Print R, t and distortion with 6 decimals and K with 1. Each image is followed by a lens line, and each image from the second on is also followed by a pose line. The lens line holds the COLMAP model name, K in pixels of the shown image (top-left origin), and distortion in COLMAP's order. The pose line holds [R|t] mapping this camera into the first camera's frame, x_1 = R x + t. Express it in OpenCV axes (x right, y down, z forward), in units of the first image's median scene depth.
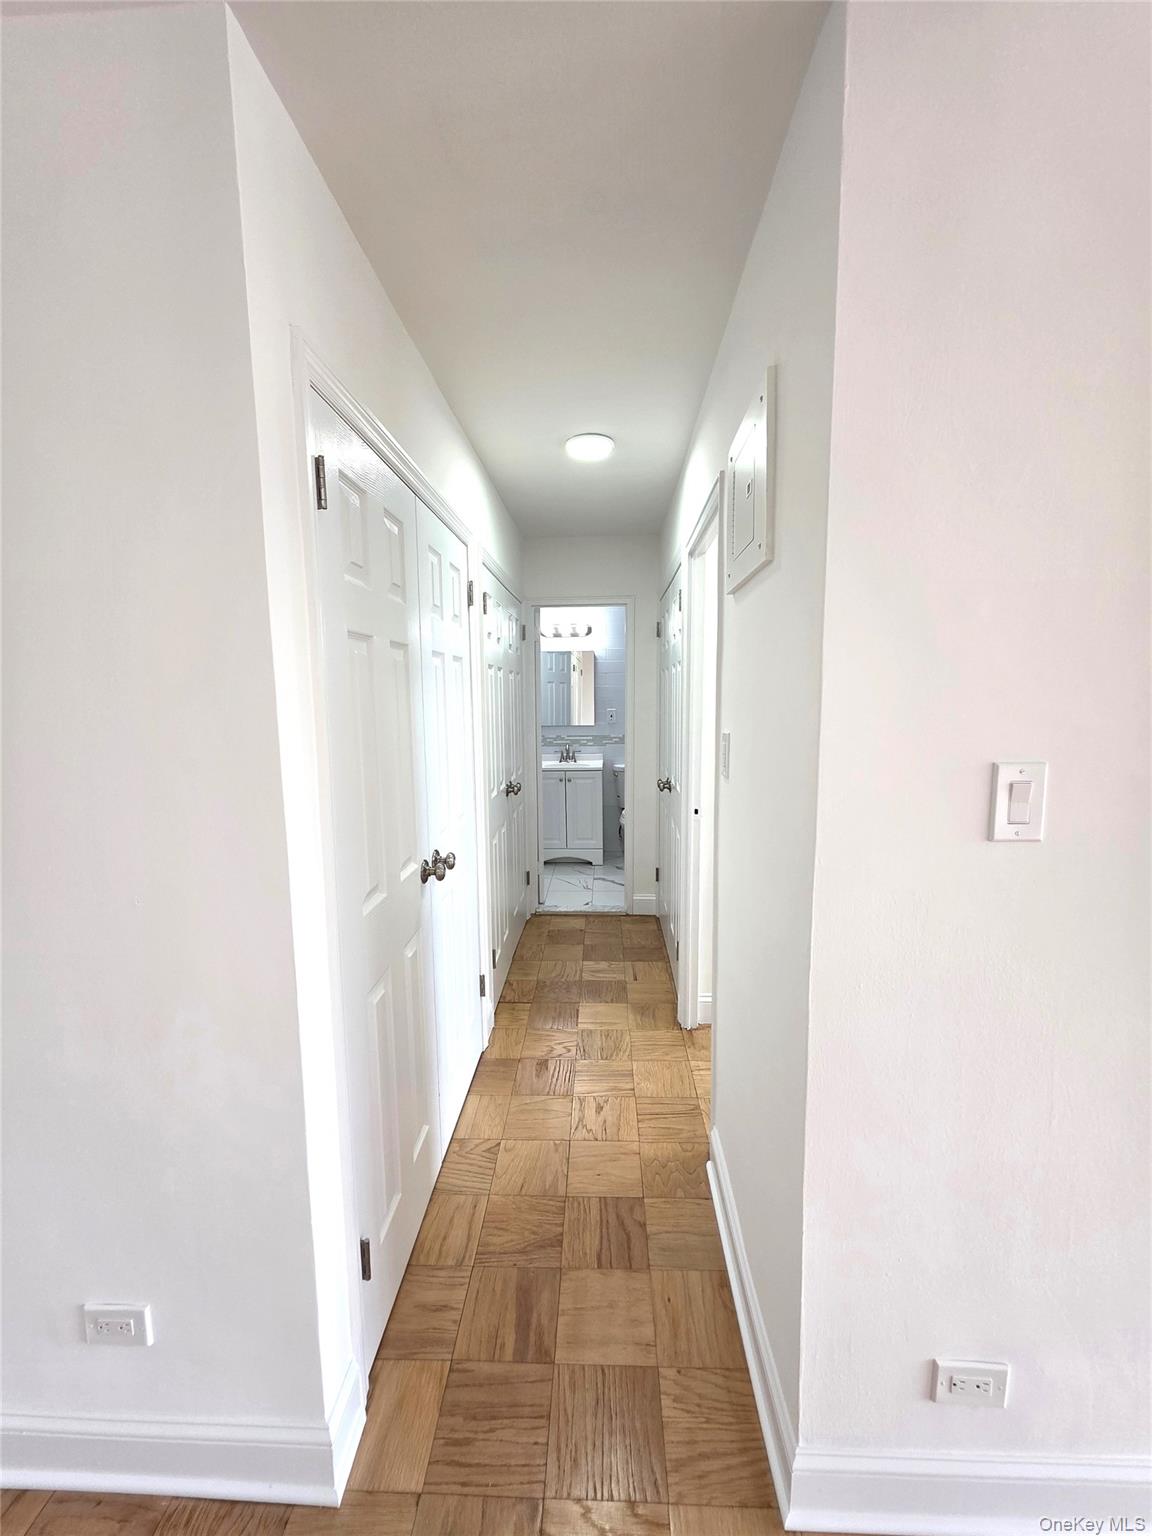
lens RADIAL K [[616.0, 0, 577.5], [0, 616.0, 769.0], [0, 0, 1]] dist [0.003415, 0.000443]
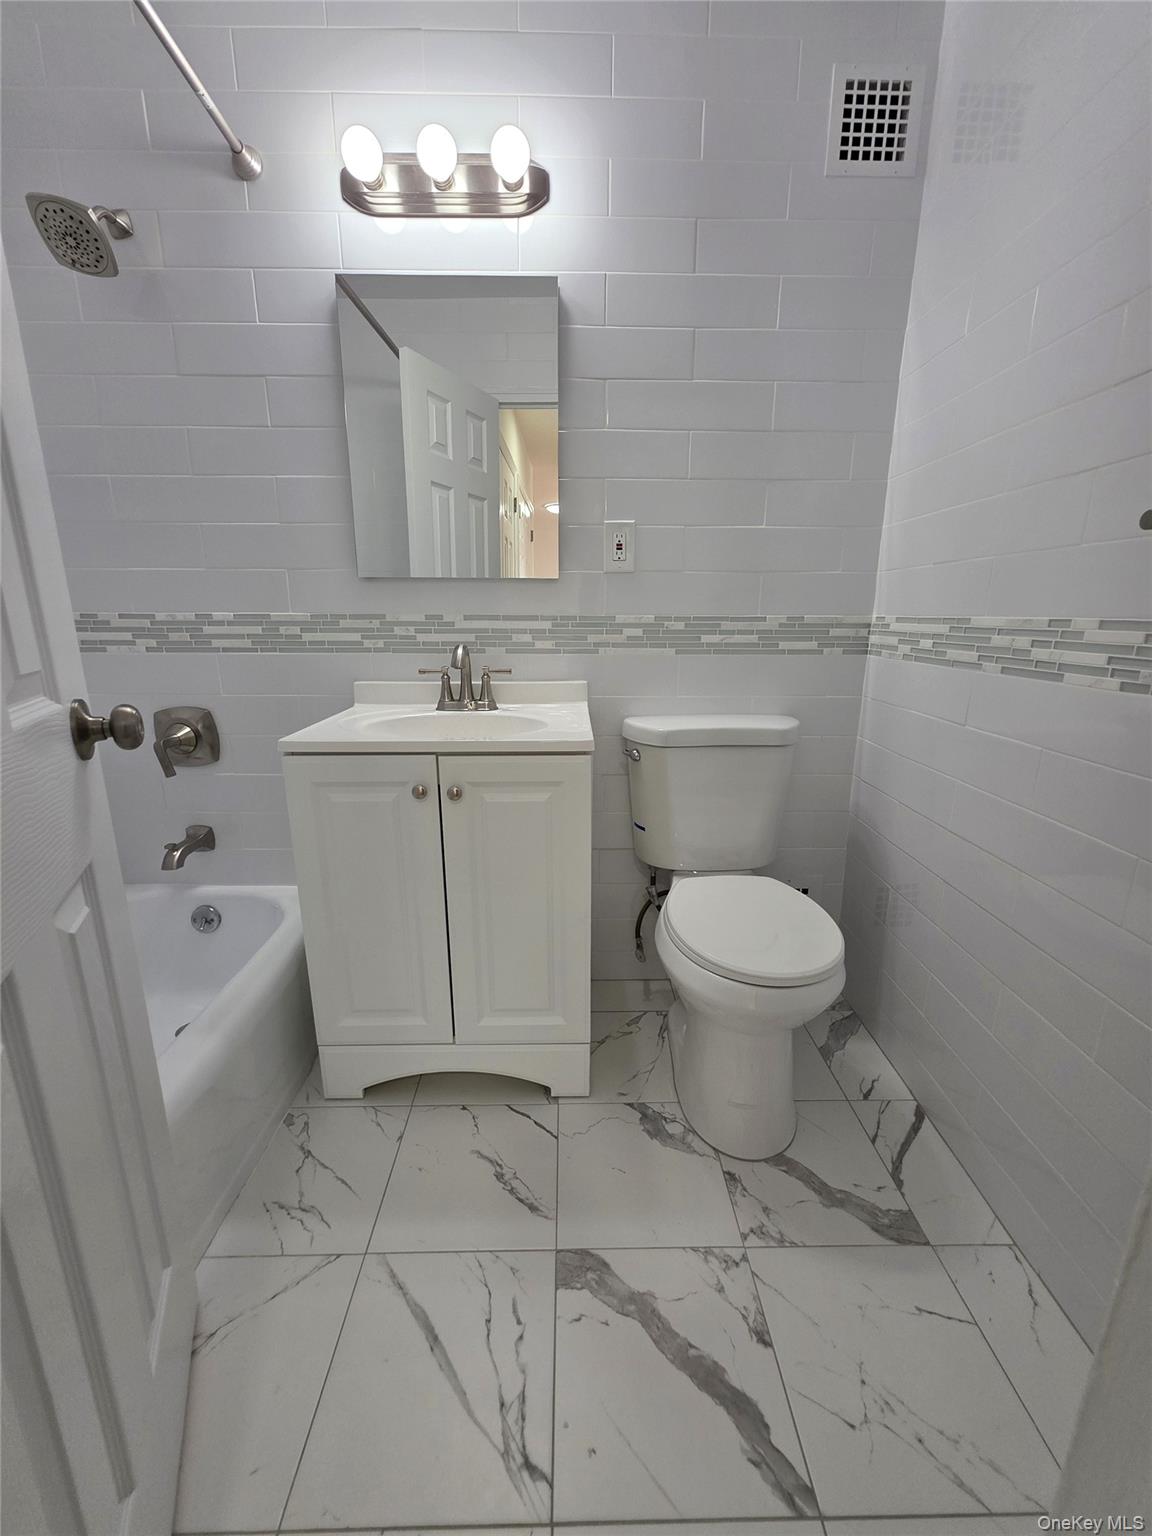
lens RADIAL K [[616.0, 0, 578.0], [0, 616.0, 768.4], [0, 0, 1]] dist [0.003415, 0.000443]
pose [[0.997931, -0.000488, 0.064297, 0.017798], [-0.008034, 0.991189, 0.132212, -0.022417], [-0.063795, -0.132455, 0.989134, 0.713754]]
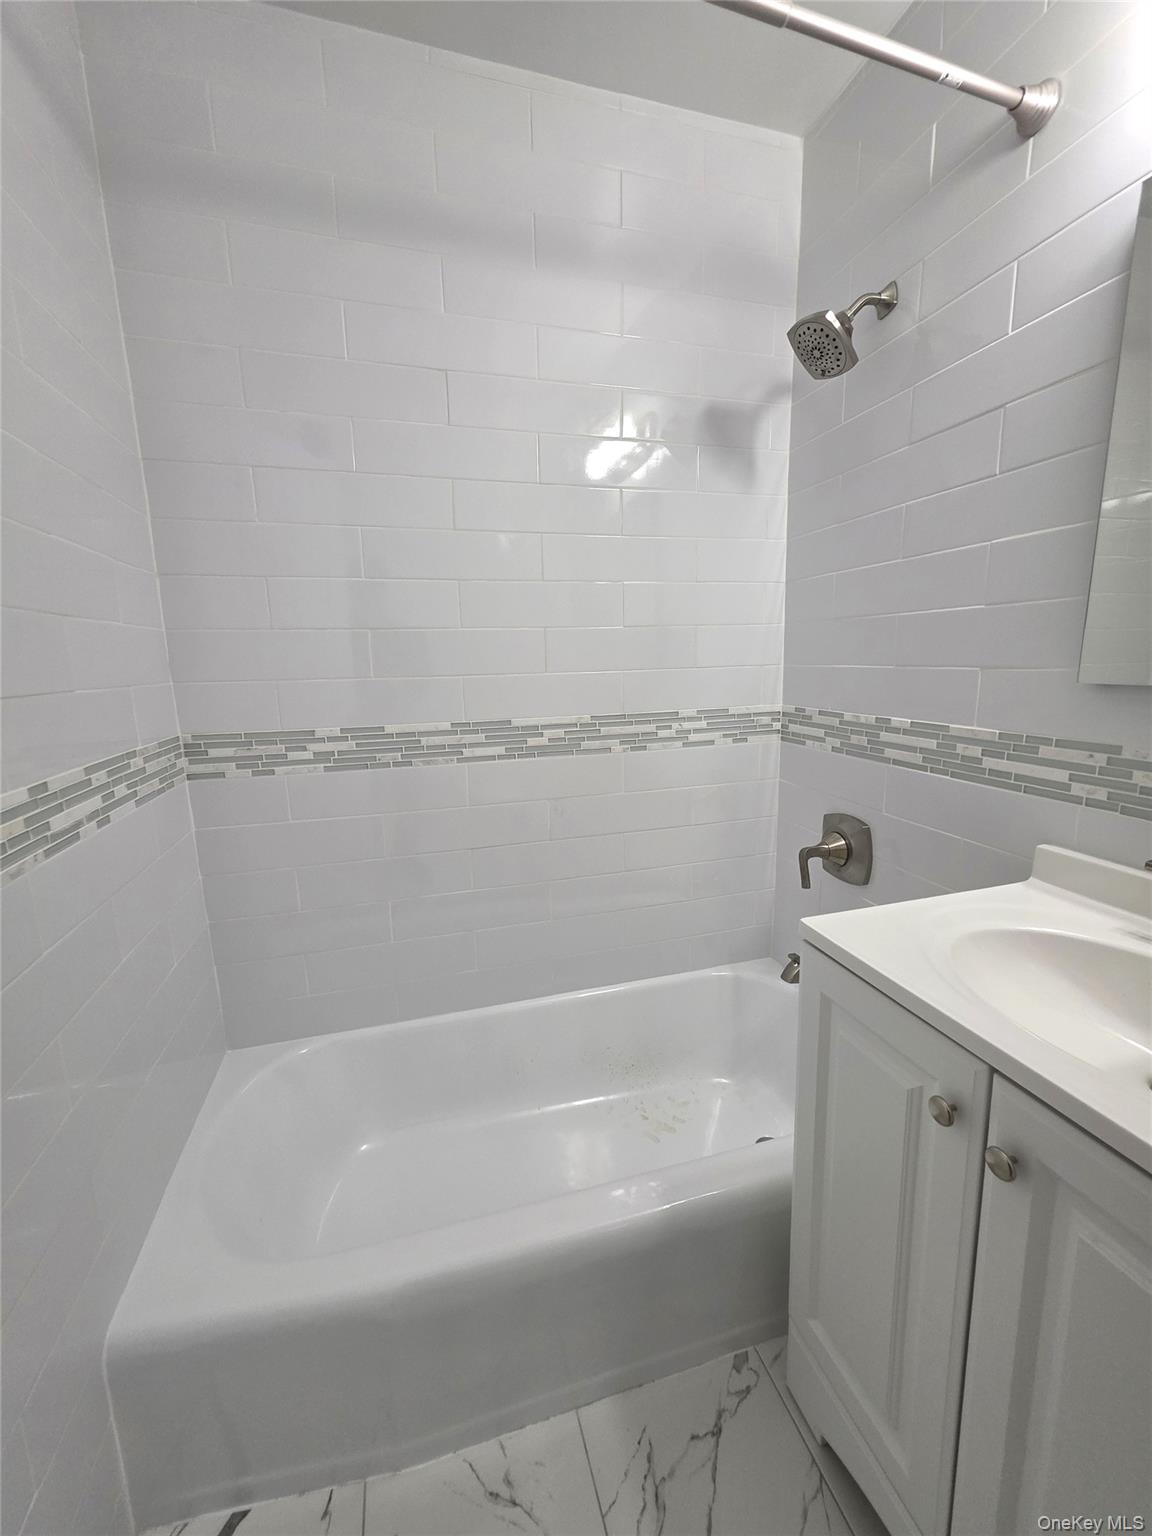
lens RADIAL K [[616.0, 0, 576.2], [0, 616.0, 767.0], [0, 0, 1]] dist [0.003415, 0.000443]
pose [[0.331416, 0.174510, -0.927205, 0.049882], [-0.084411, 0.984289, 0.155082, -0.061215], [0.939701, 0.026870, 0.340939, 0.818135]]
